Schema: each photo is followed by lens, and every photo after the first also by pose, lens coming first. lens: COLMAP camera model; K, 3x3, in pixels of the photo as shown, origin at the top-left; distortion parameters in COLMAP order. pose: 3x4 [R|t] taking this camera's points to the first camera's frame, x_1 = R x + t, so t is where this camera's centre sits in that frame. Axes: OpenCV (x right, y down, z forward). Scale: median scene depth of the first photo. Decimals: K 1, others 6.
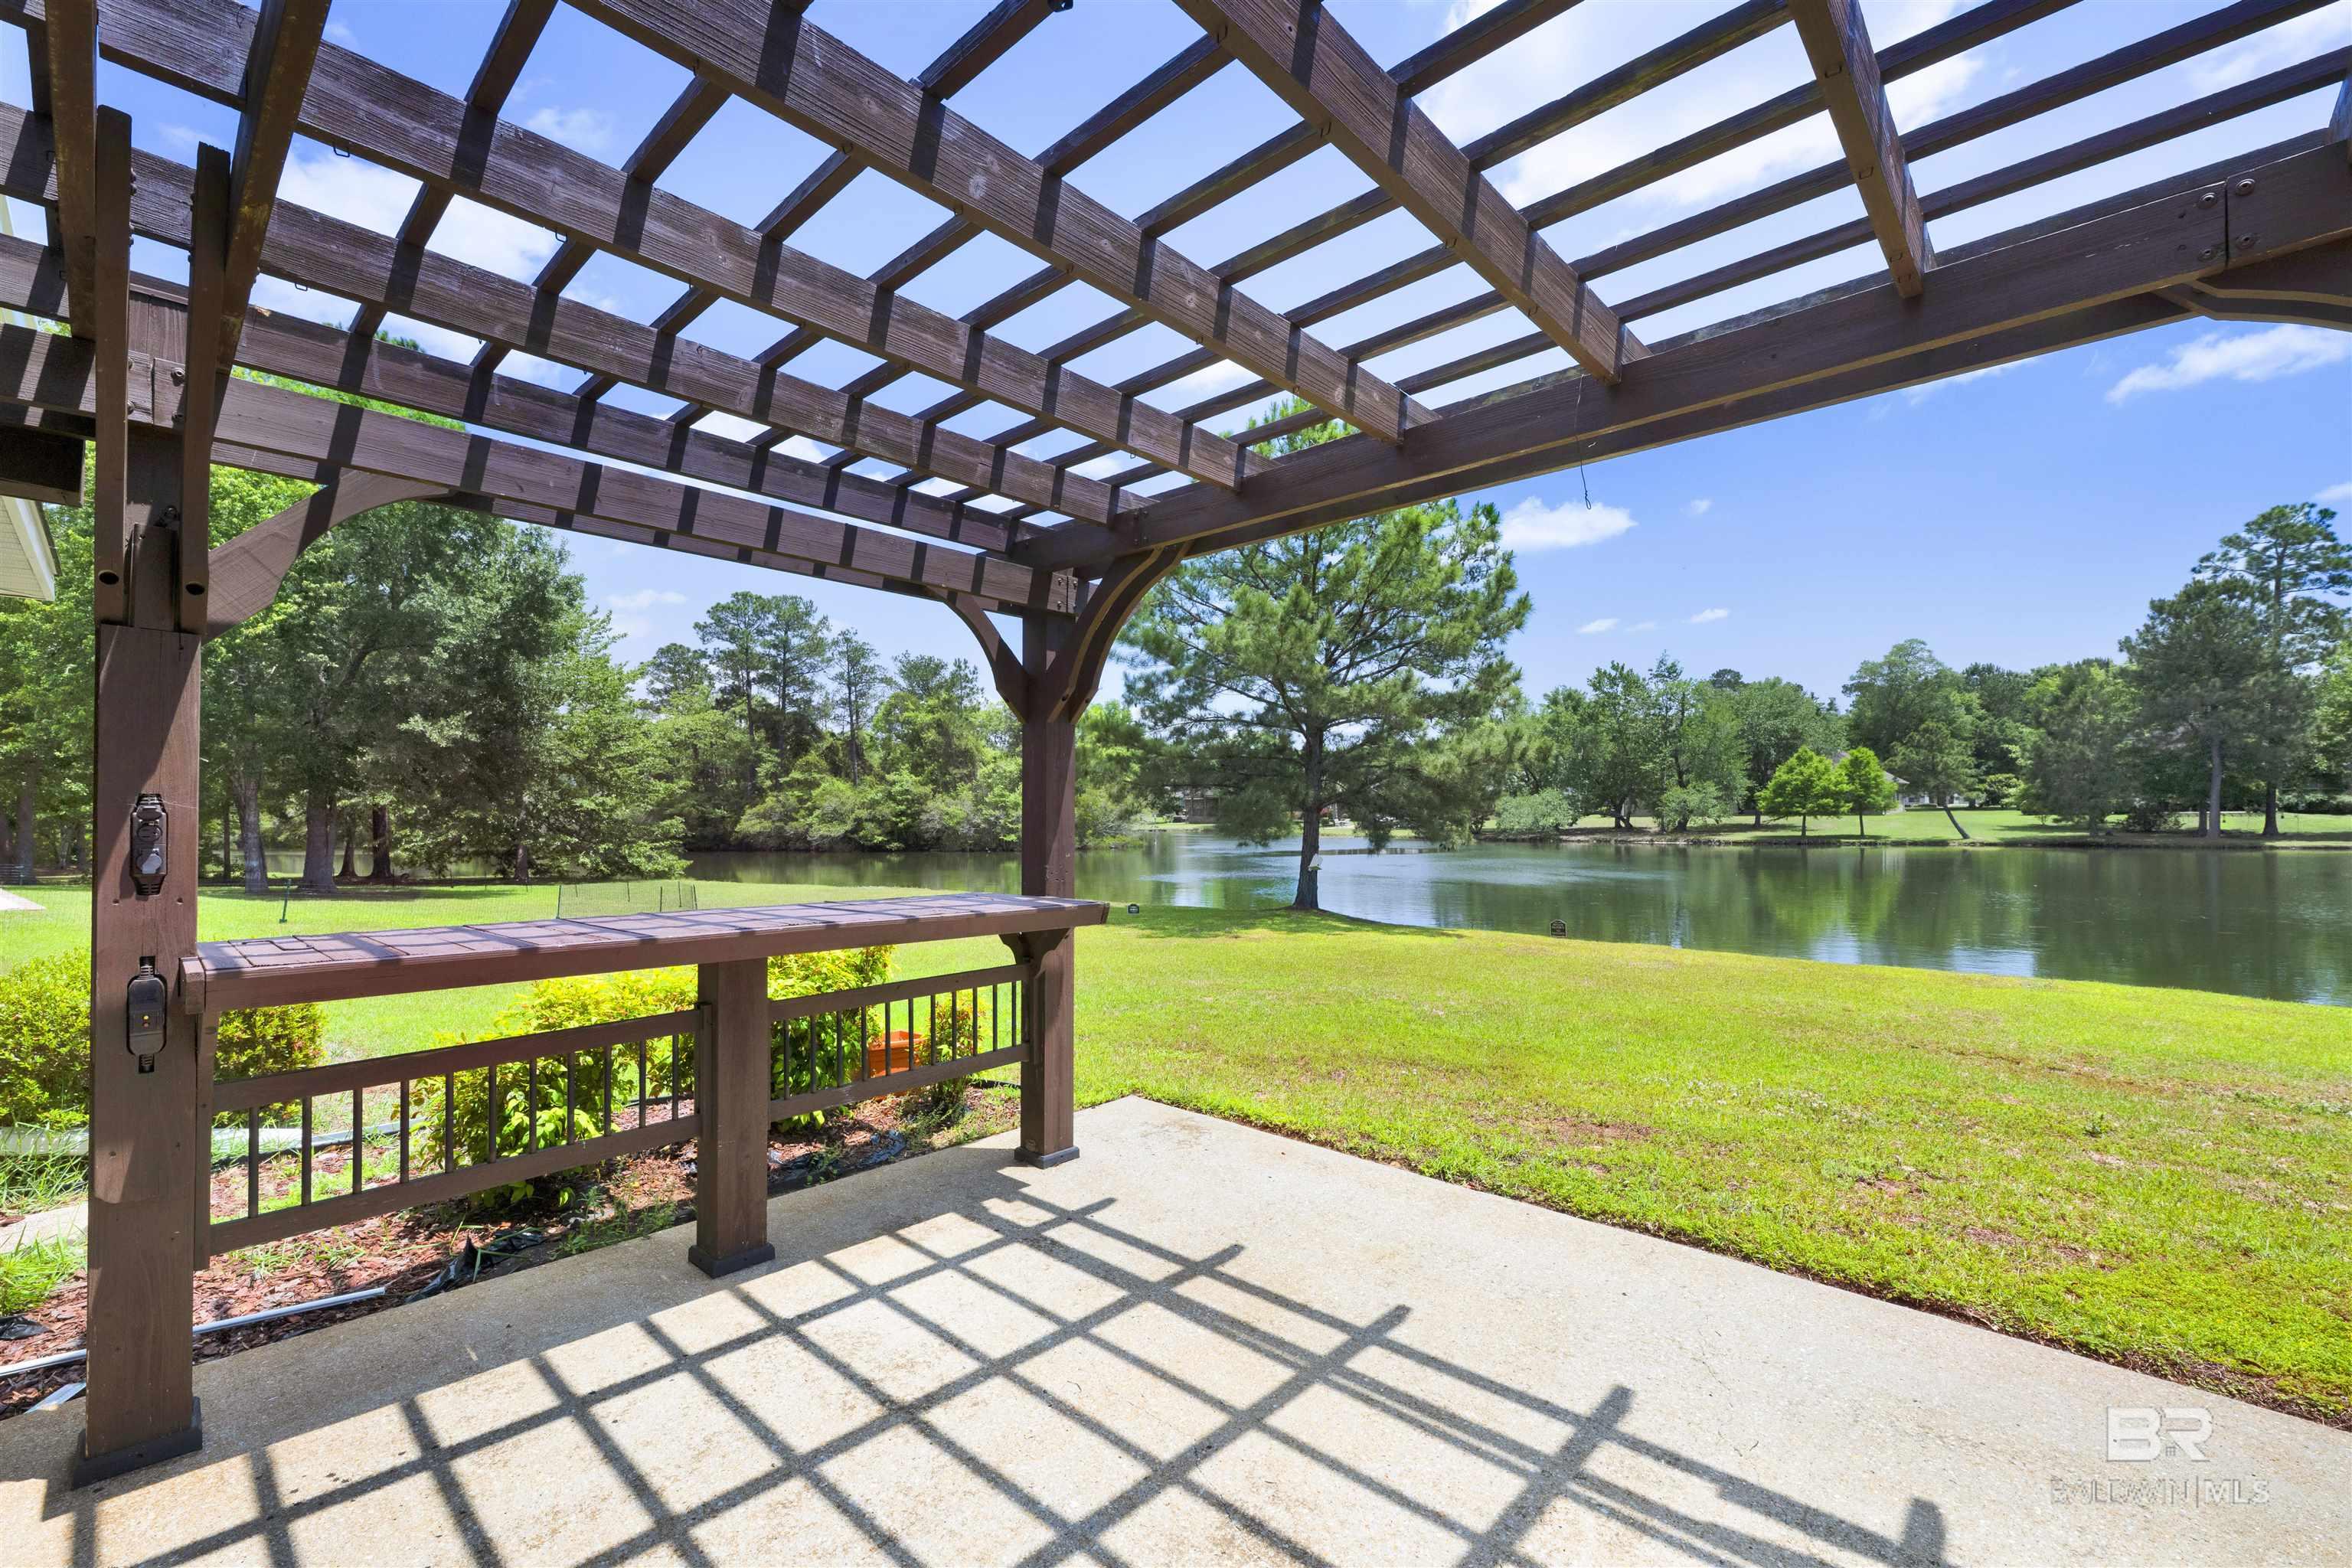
lens RADIAL K [[968.9, 0, 1146.1], [0, 968.9, 815.1], [0, 0, 1]] dist [-0.002885, 0.001506]
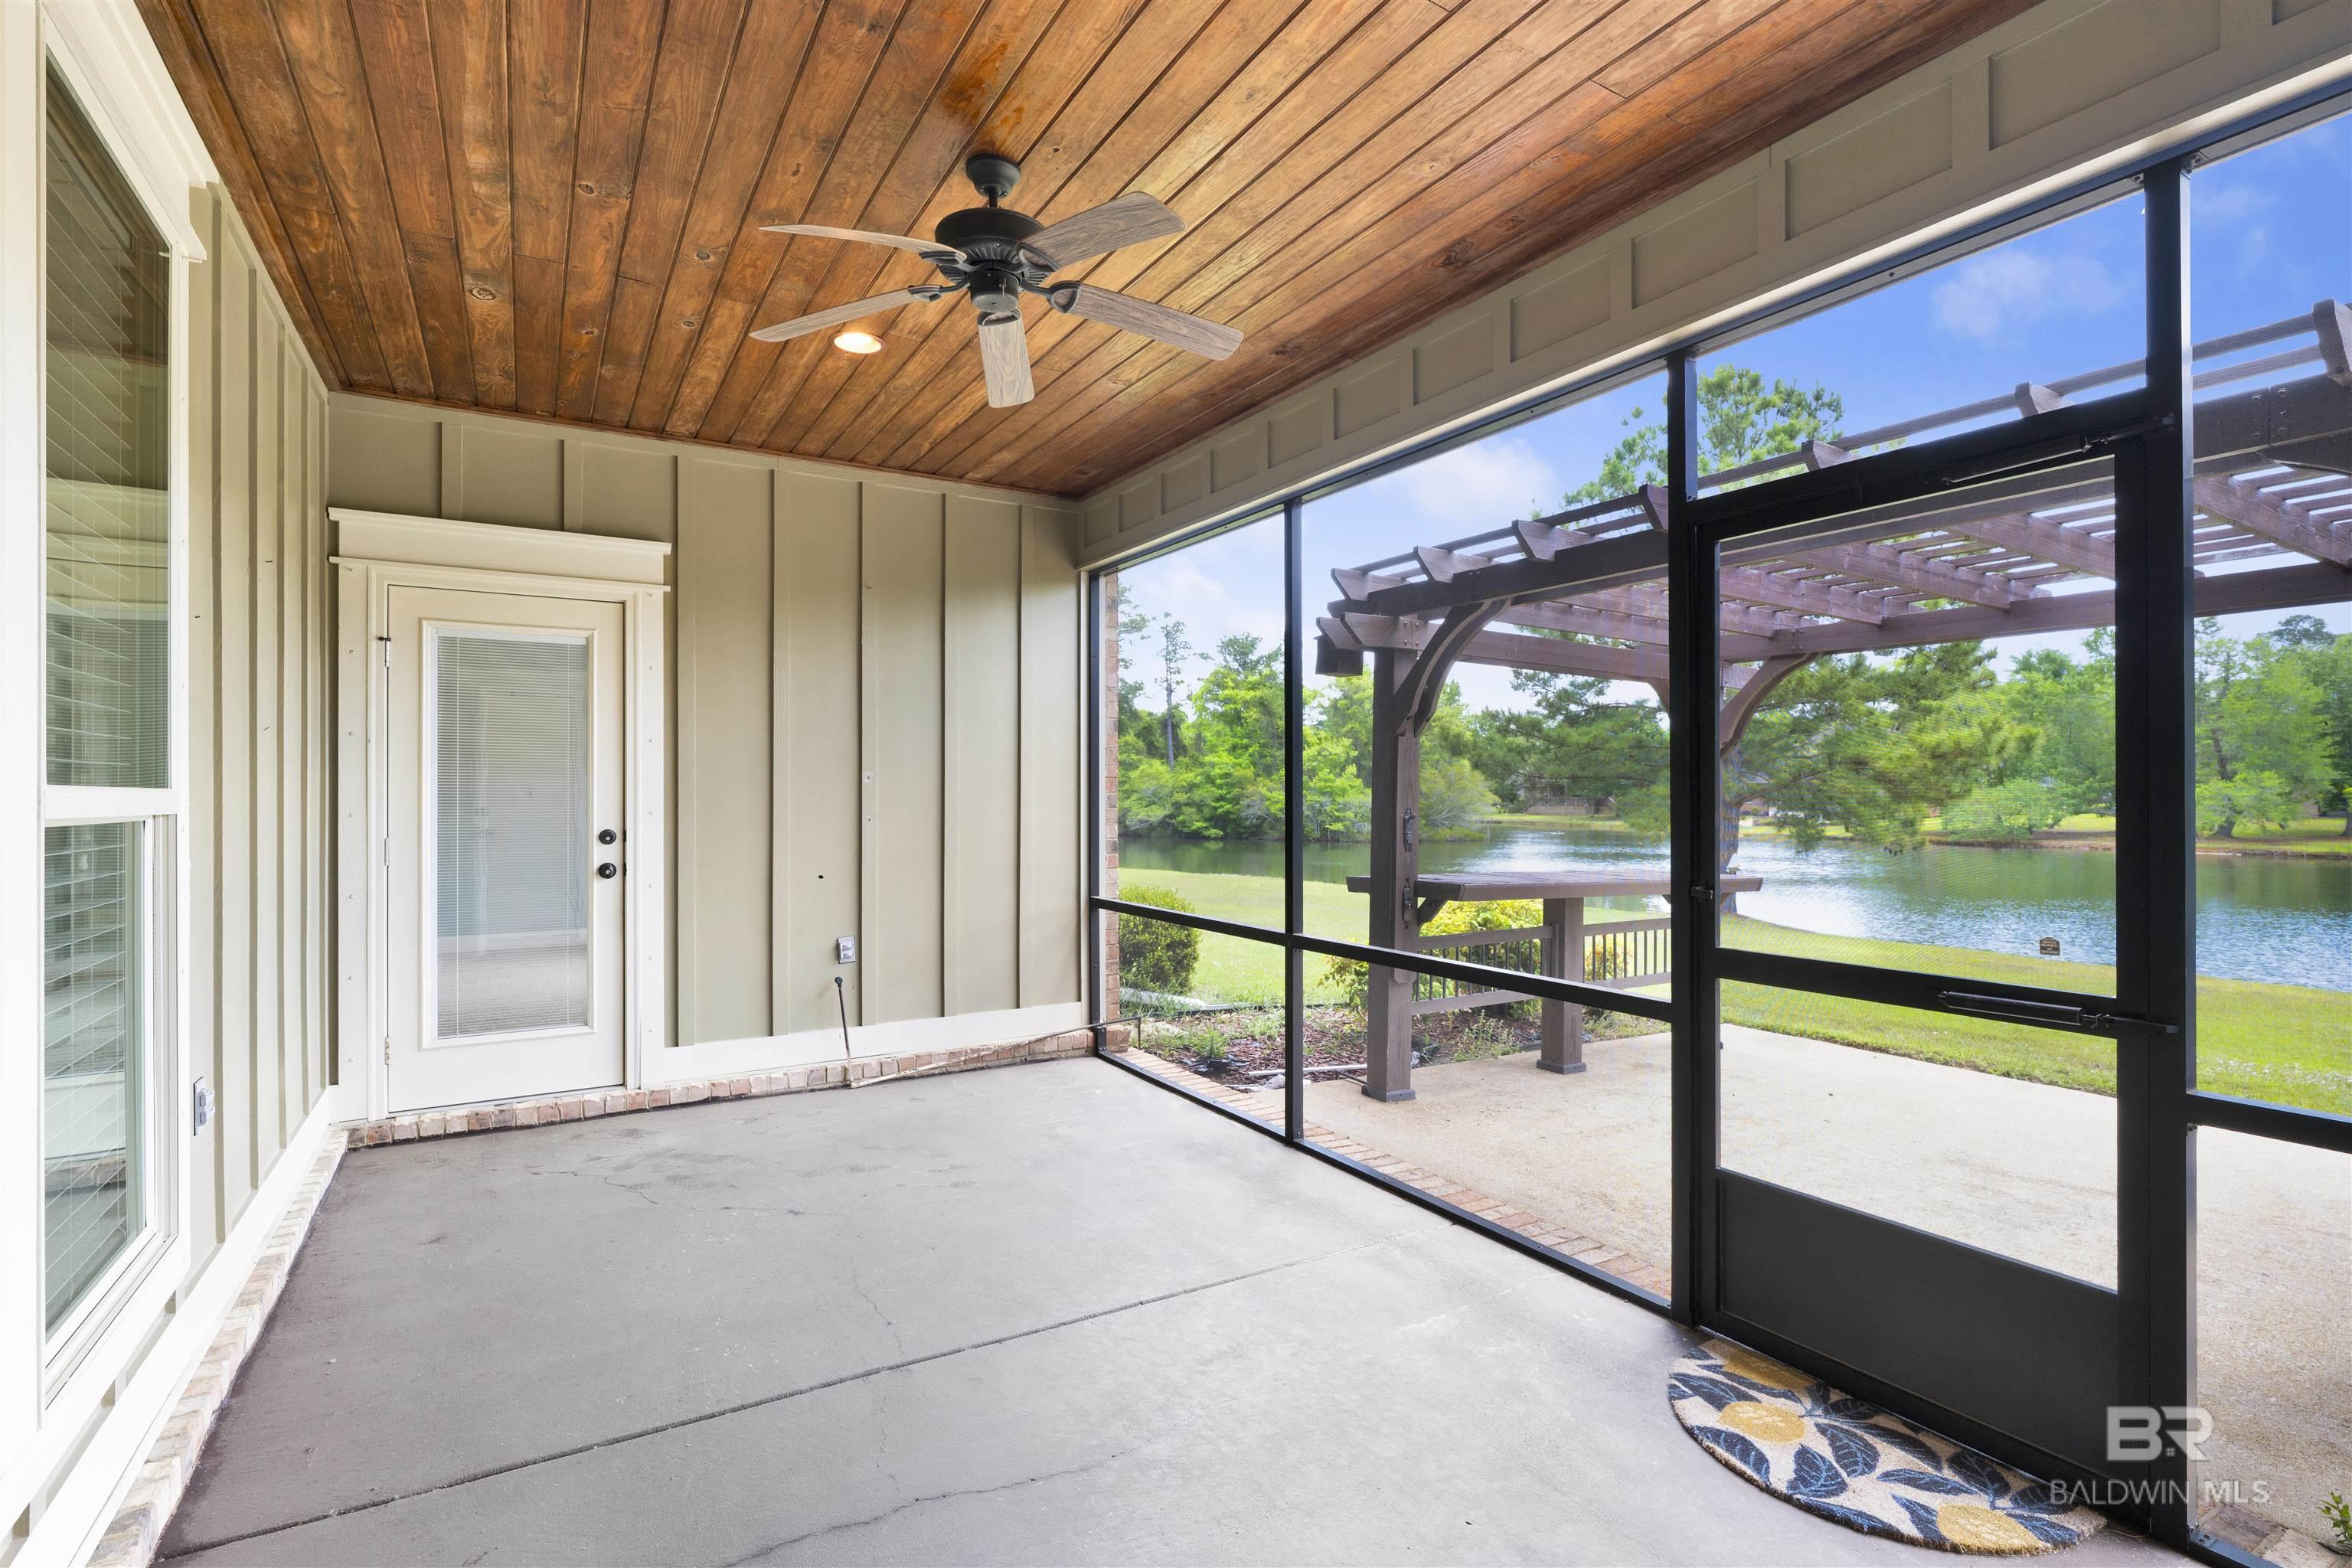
lens RADIAL K [[1068.3, 0, 1169.7], [0, 1068.3, 795.3], [0, 0, 1]] dist [-0.004149, -0.000085]
pose [[0.961954, 0.014979, -0.272801, -0.059933], [-0.016335, 0.999863, -0.002699, -0.002356], [0.272723, 0.007053, 0.962067, -0.112084]]
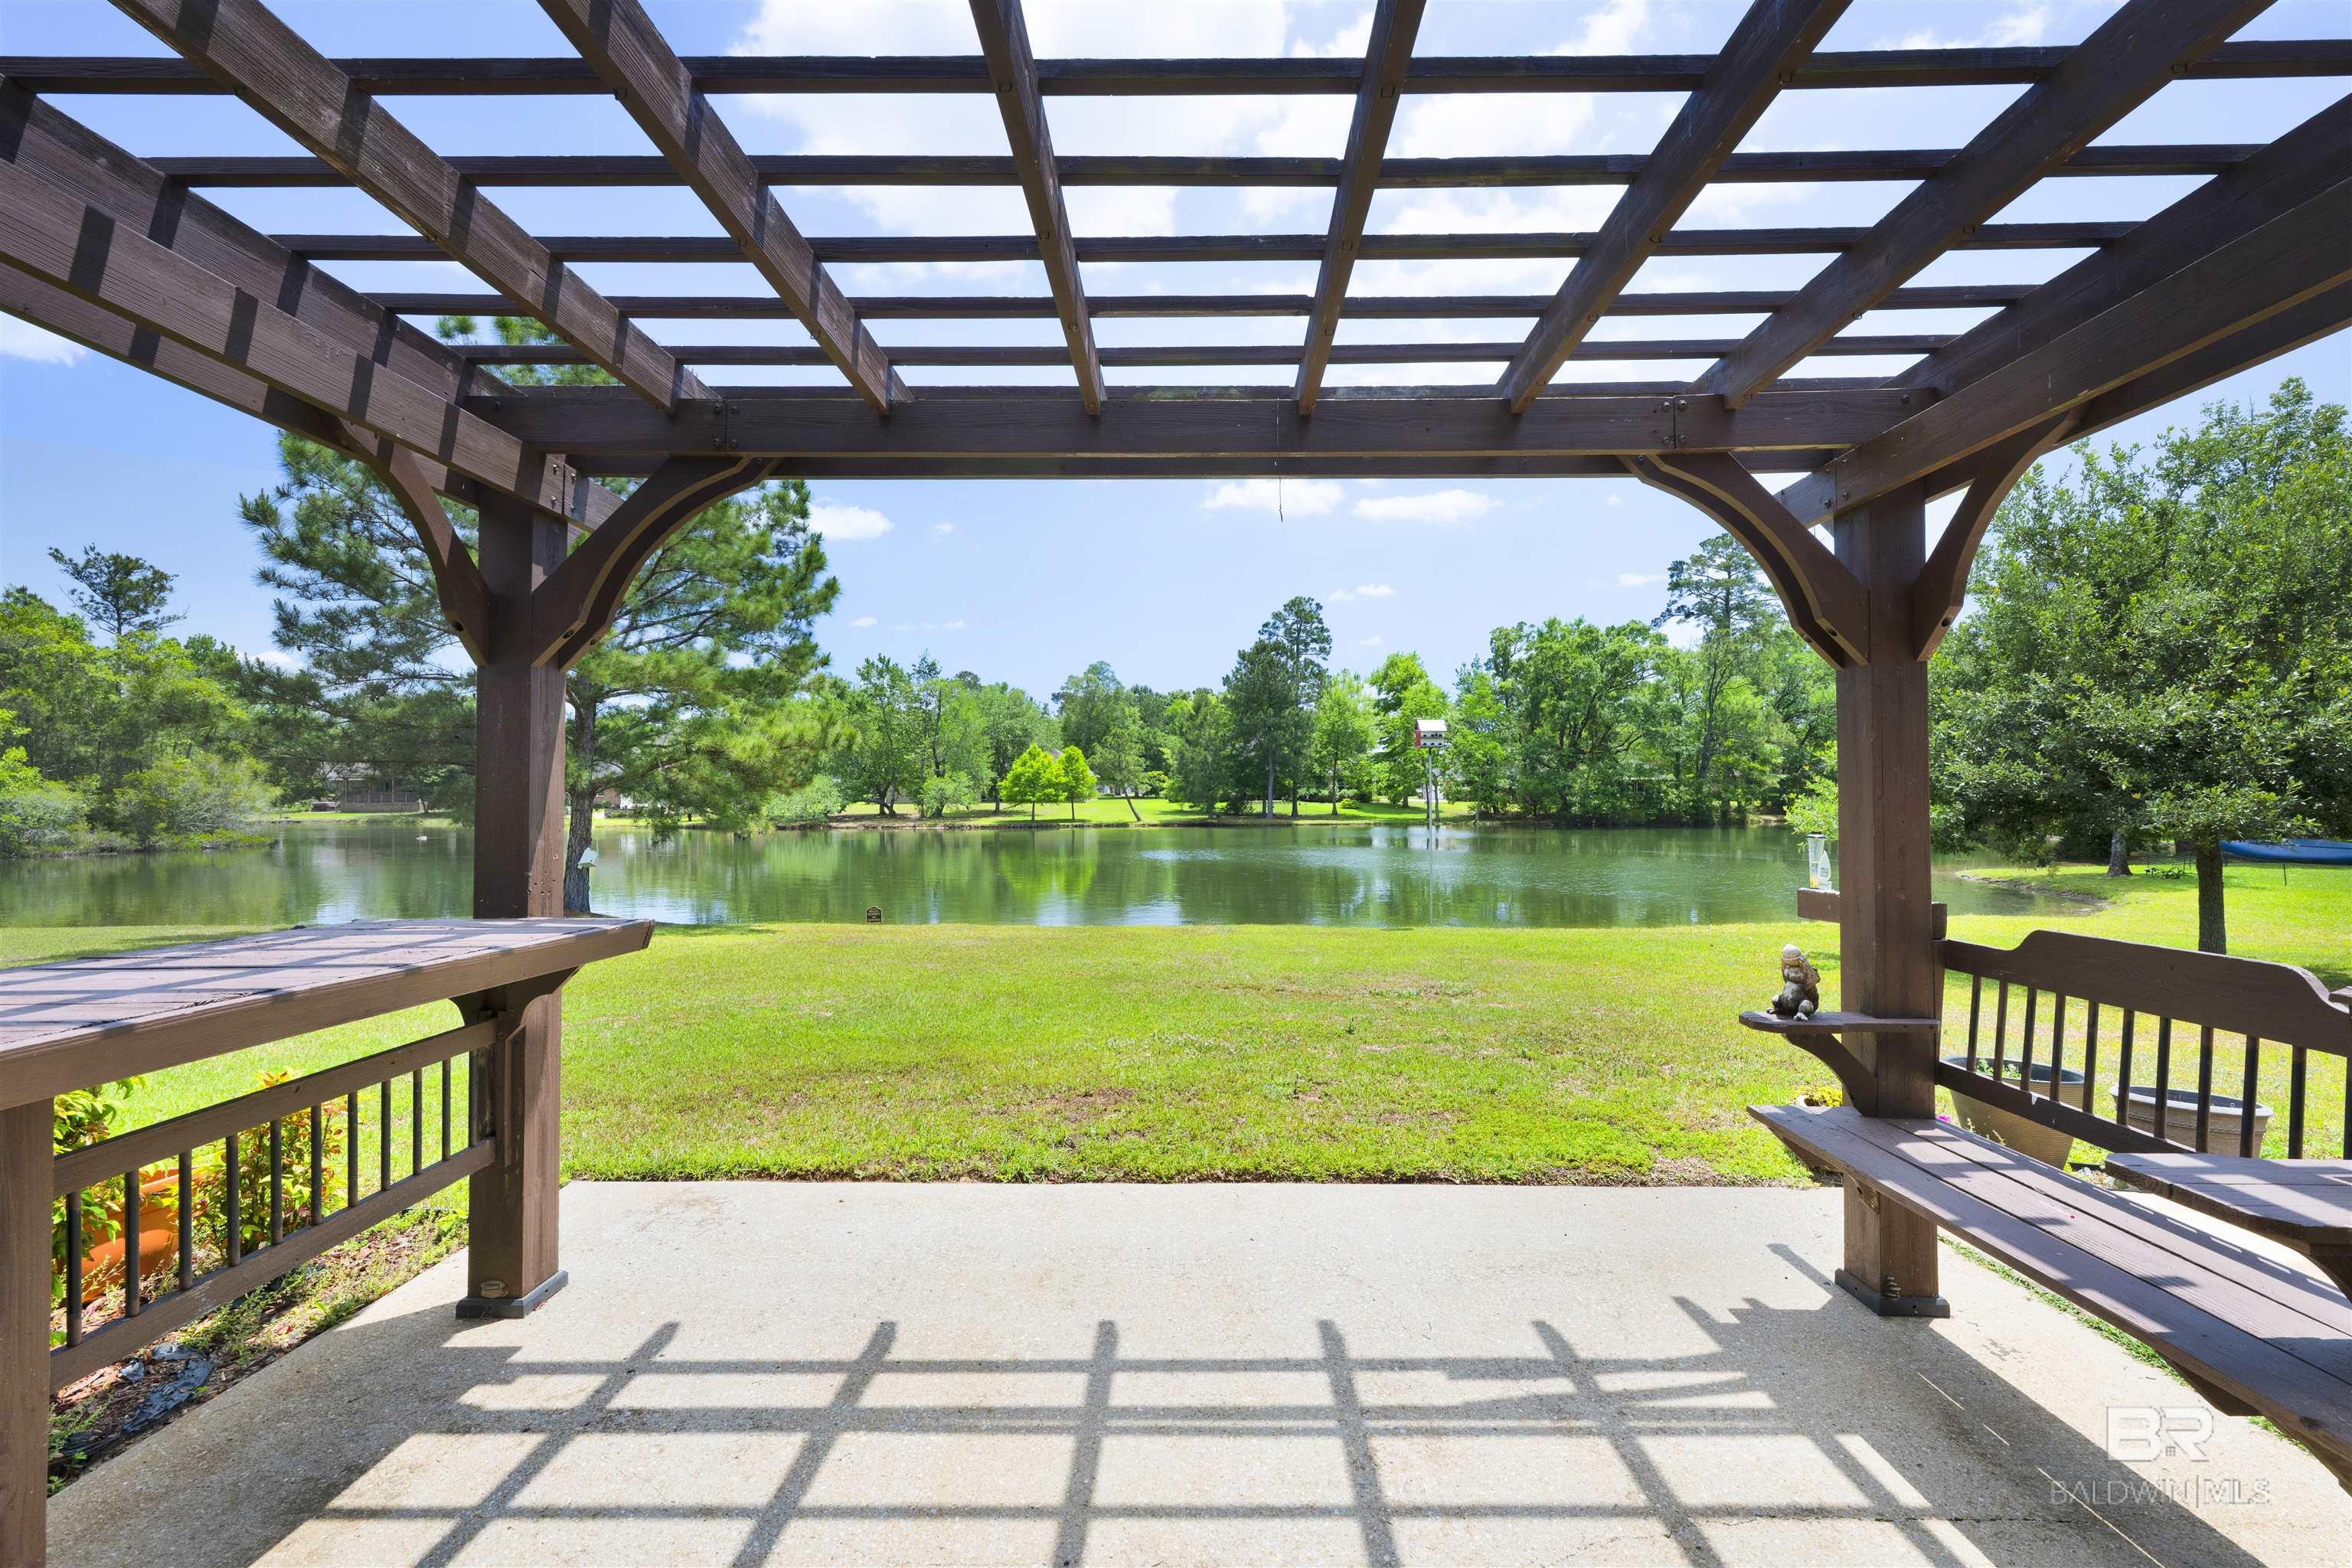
lens RADIAL K [[991.7, 0, 1172.6], [0, 991.7, 783.6], [0, 0, 1]] dist [0.002067, -0.000635]
pose [[0.734548, 0.014422, 0.678403, -0.033133], [-0.001875, 0.999813, -0.019225, 0.000116], [-0.678554, 0.012849, 0.734438, 0.022470]]
